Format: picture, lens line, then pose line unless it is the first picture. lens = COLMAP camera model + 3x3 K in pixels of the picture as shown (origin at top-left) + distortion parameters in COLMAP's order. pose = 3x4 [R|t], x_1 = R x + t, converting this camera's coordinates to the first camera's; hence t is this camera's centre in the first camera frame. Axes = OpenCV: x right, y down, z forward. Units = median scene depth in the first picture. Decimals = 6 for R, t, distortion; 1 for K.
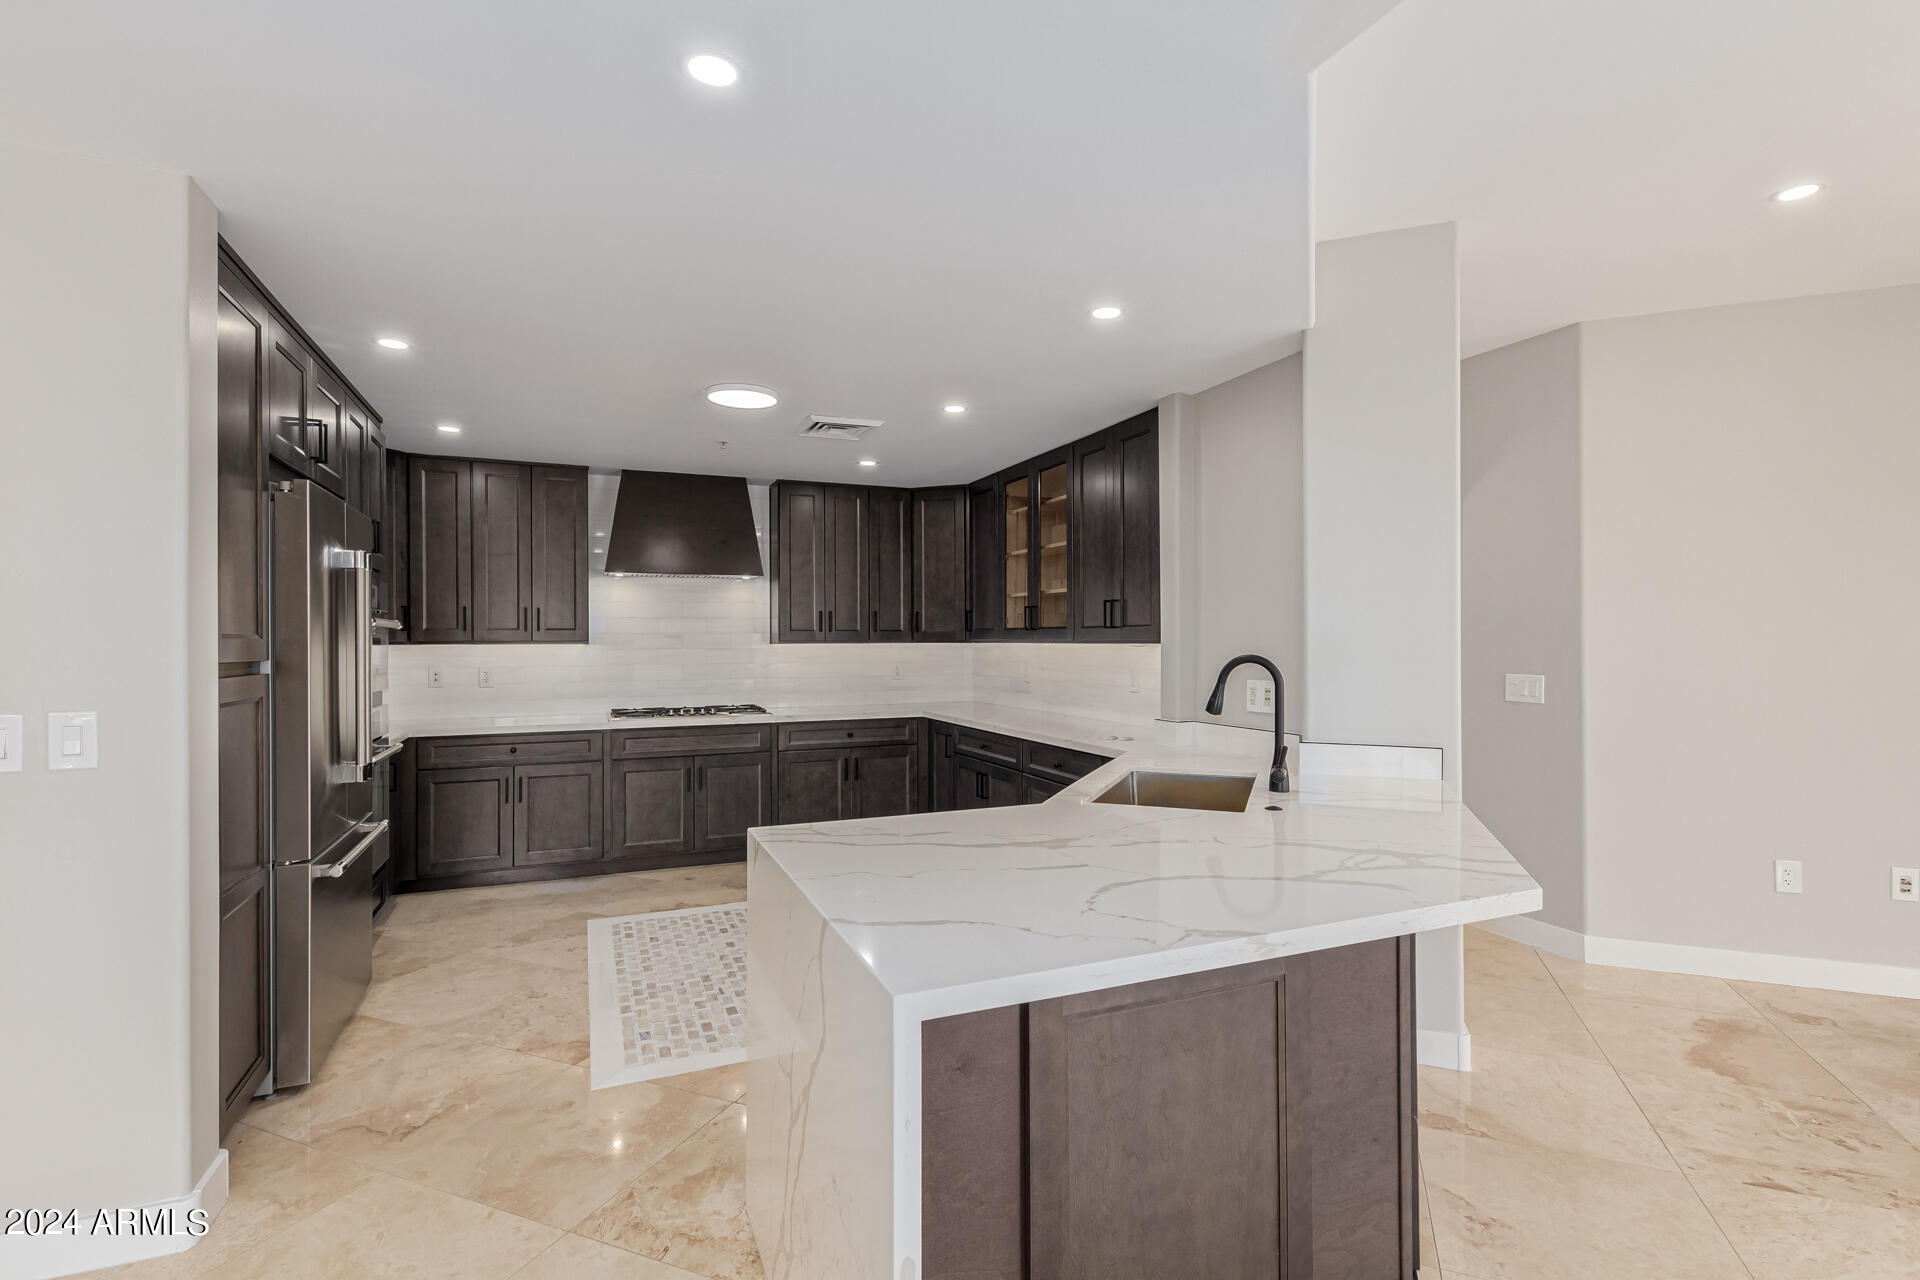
lens RADIAL K [[893.7, 0, 966.9], [0, 893.7, 640.4], [0, 0, 1]] dist [0.007500, -0.000928]
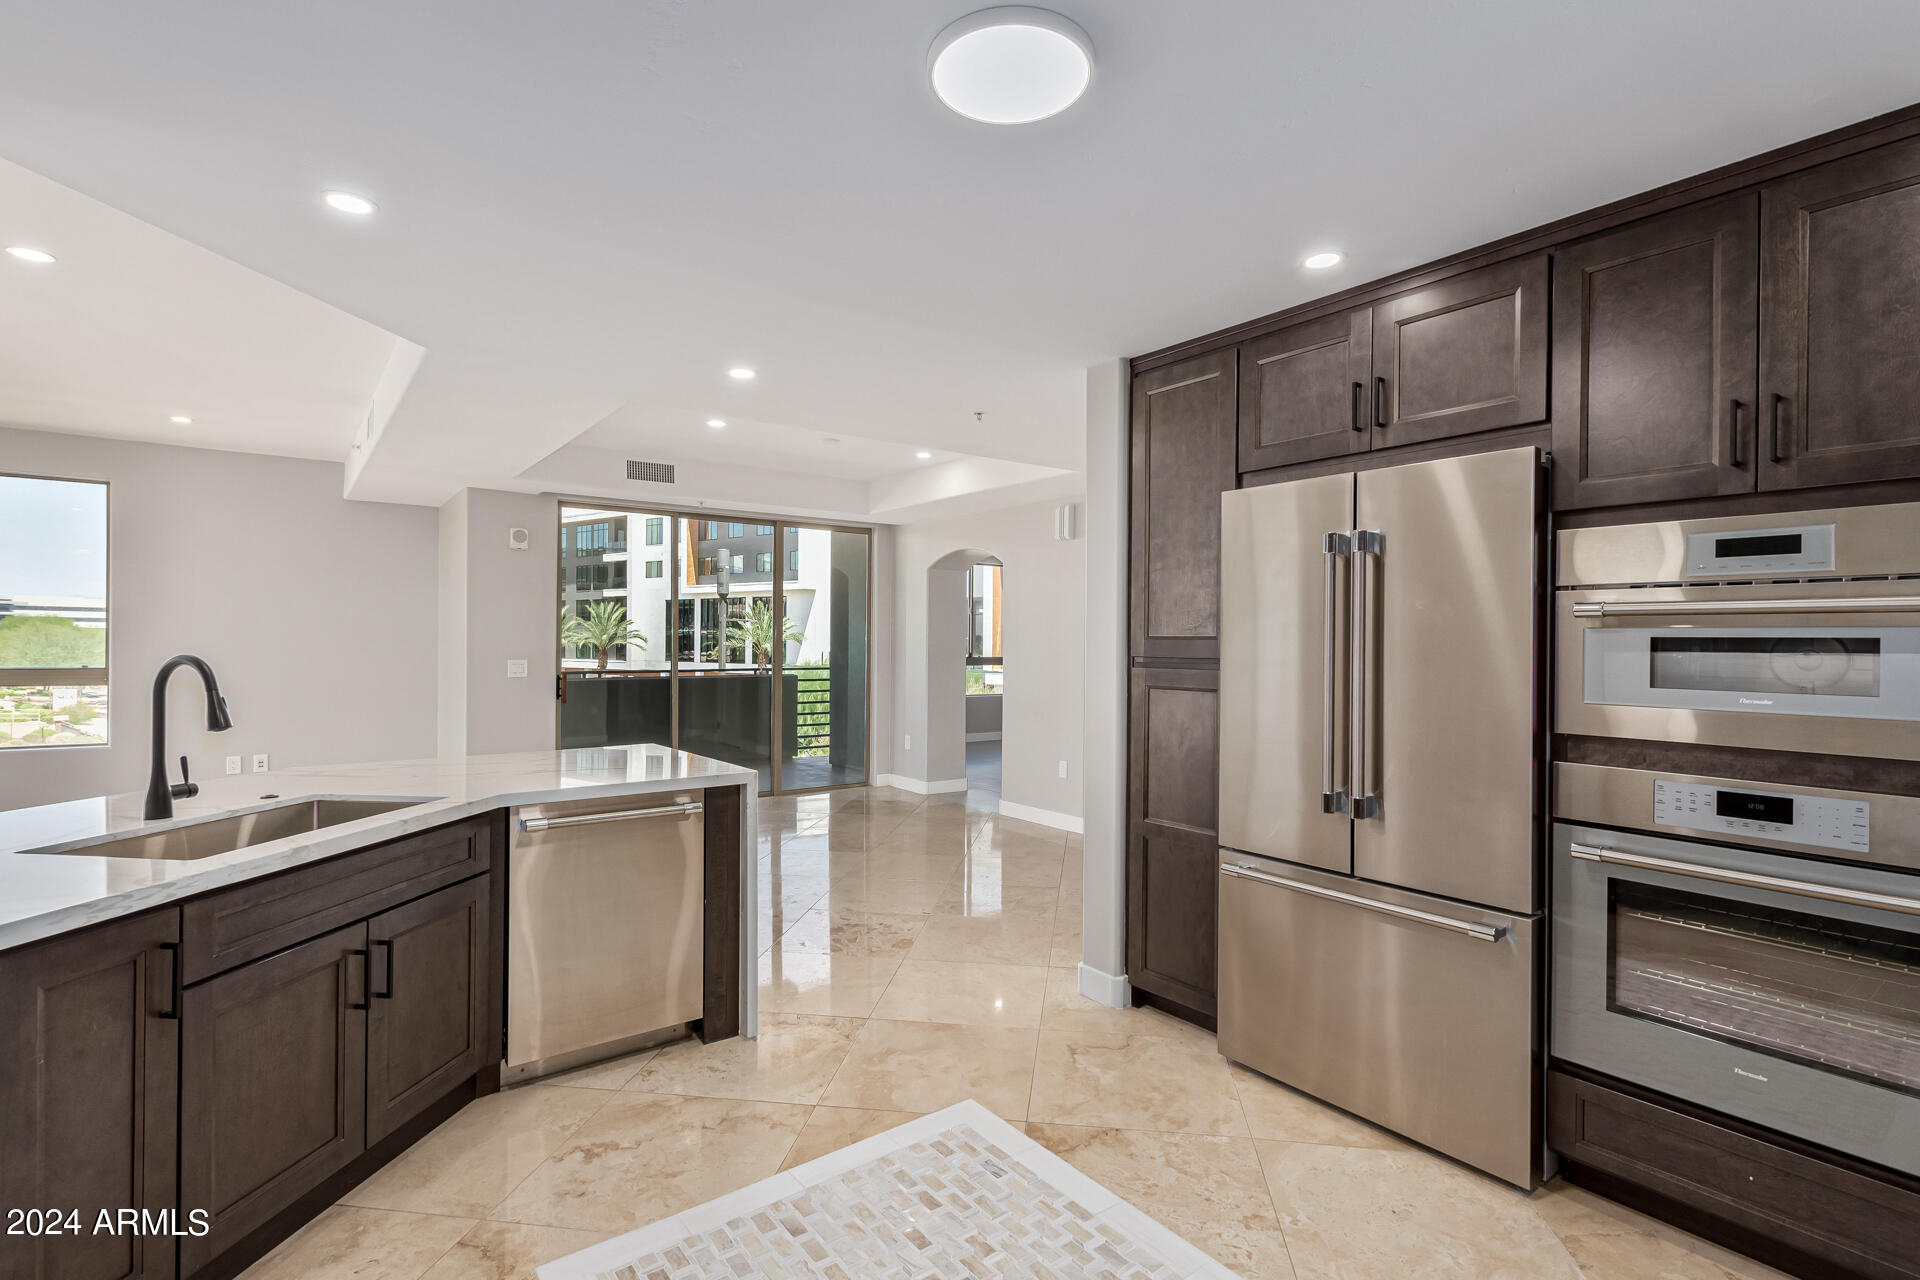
lens RADIAL K [[898.1, 0, 969.5], [0, 898.1, 644.3], [0, 0, 1]] dist [0.011430, -0.001548]
pose [[-0.969960, -0.004000, -0.243232, -0.112342], [-0.004663, 0.999987, 0.002148, 0.000654], [0.243220, 0.003218, -0.969966, 1.258811]]
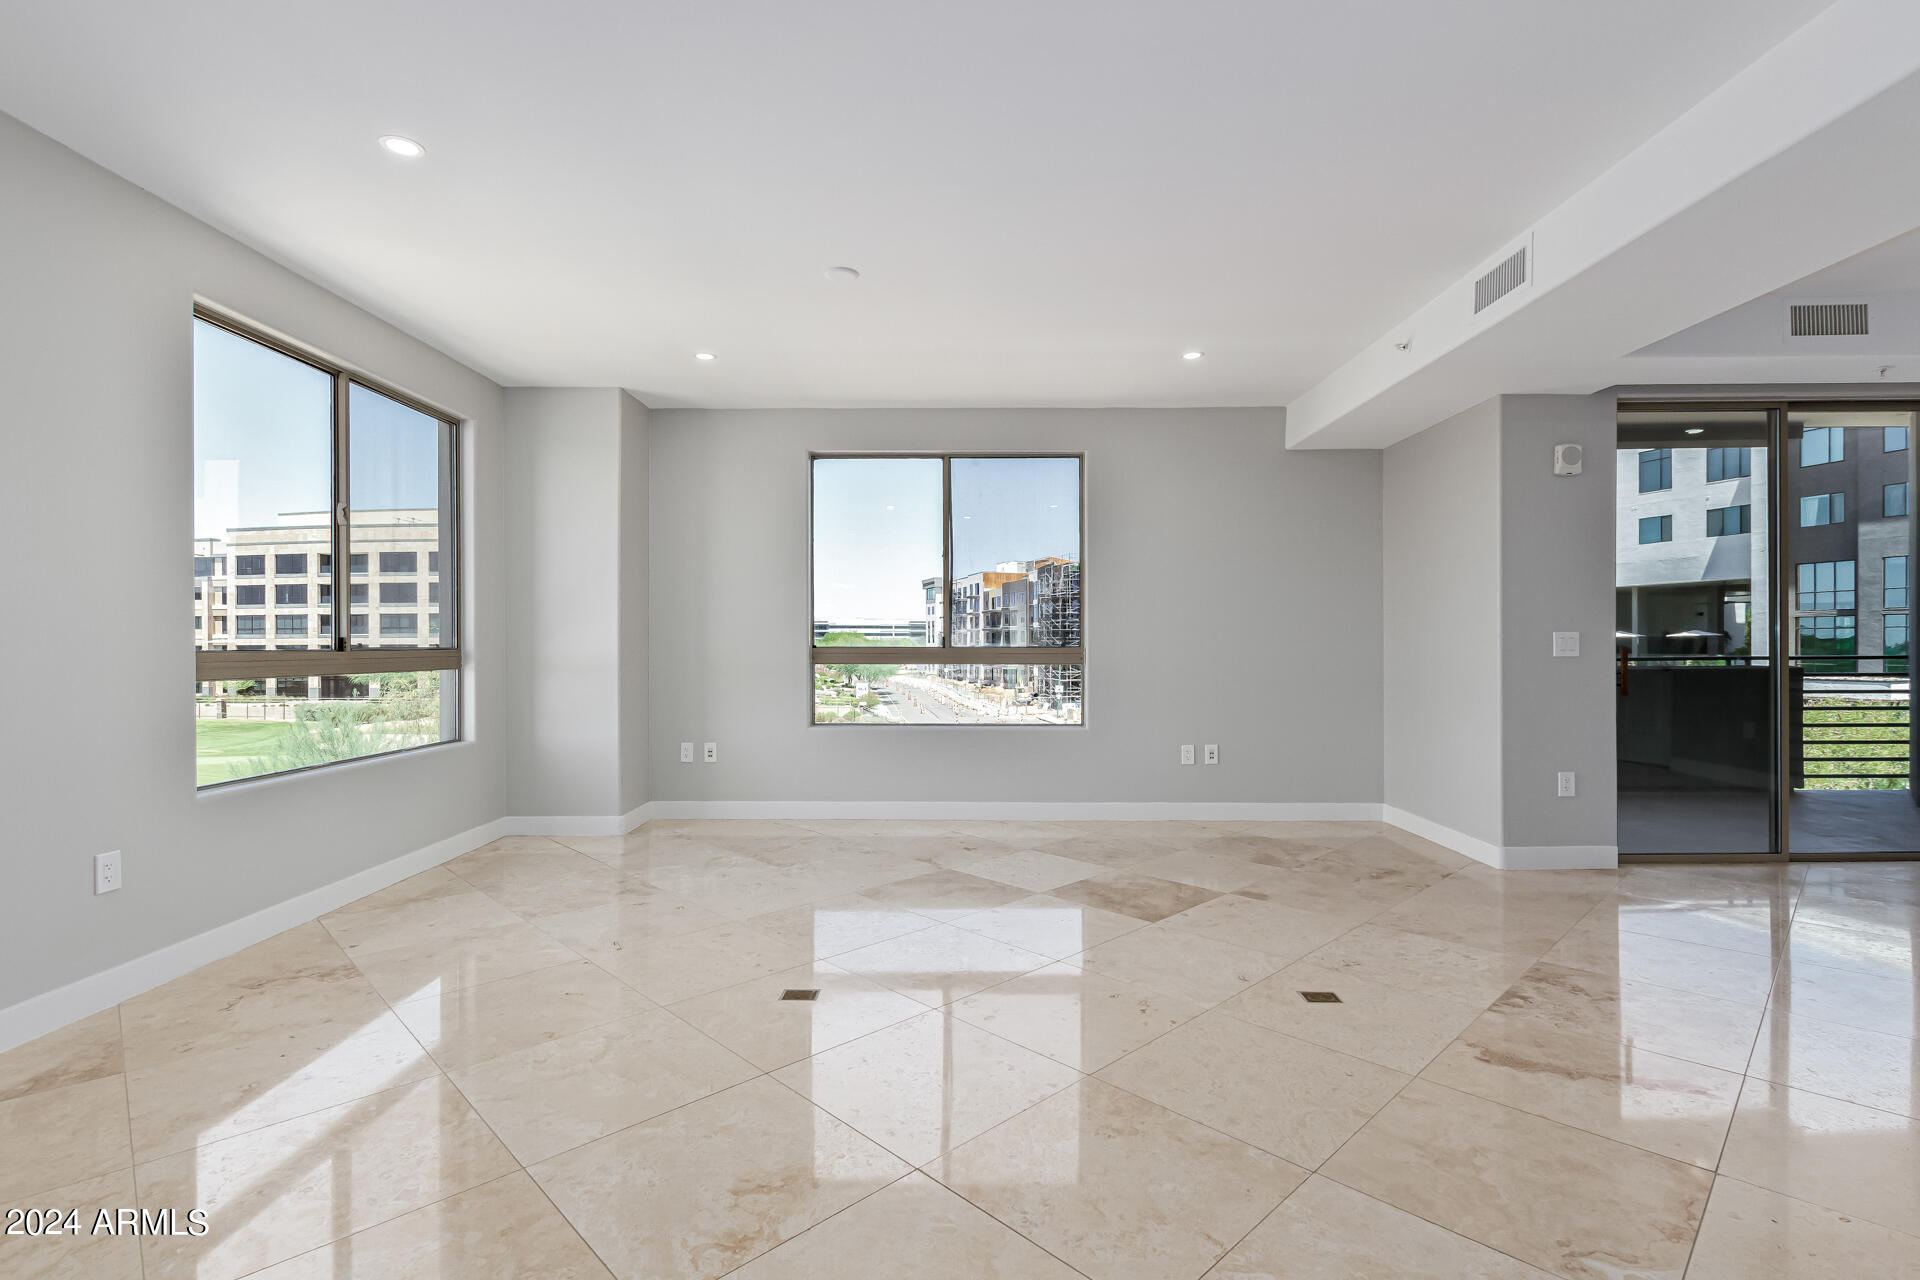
lens RADIAL K [[898.1, 0, 964.0], [0, 898.1, 654.1], [0, 0, 1]] dist [0.011430, -0.001548]
pose [[-0.915022, 0.001993, 0.403399, 0.492148], [0.005514, 0.999956, 0.007567, 0.048748], [-0.403367, 0.009148, -0.914993, 0.862204]]
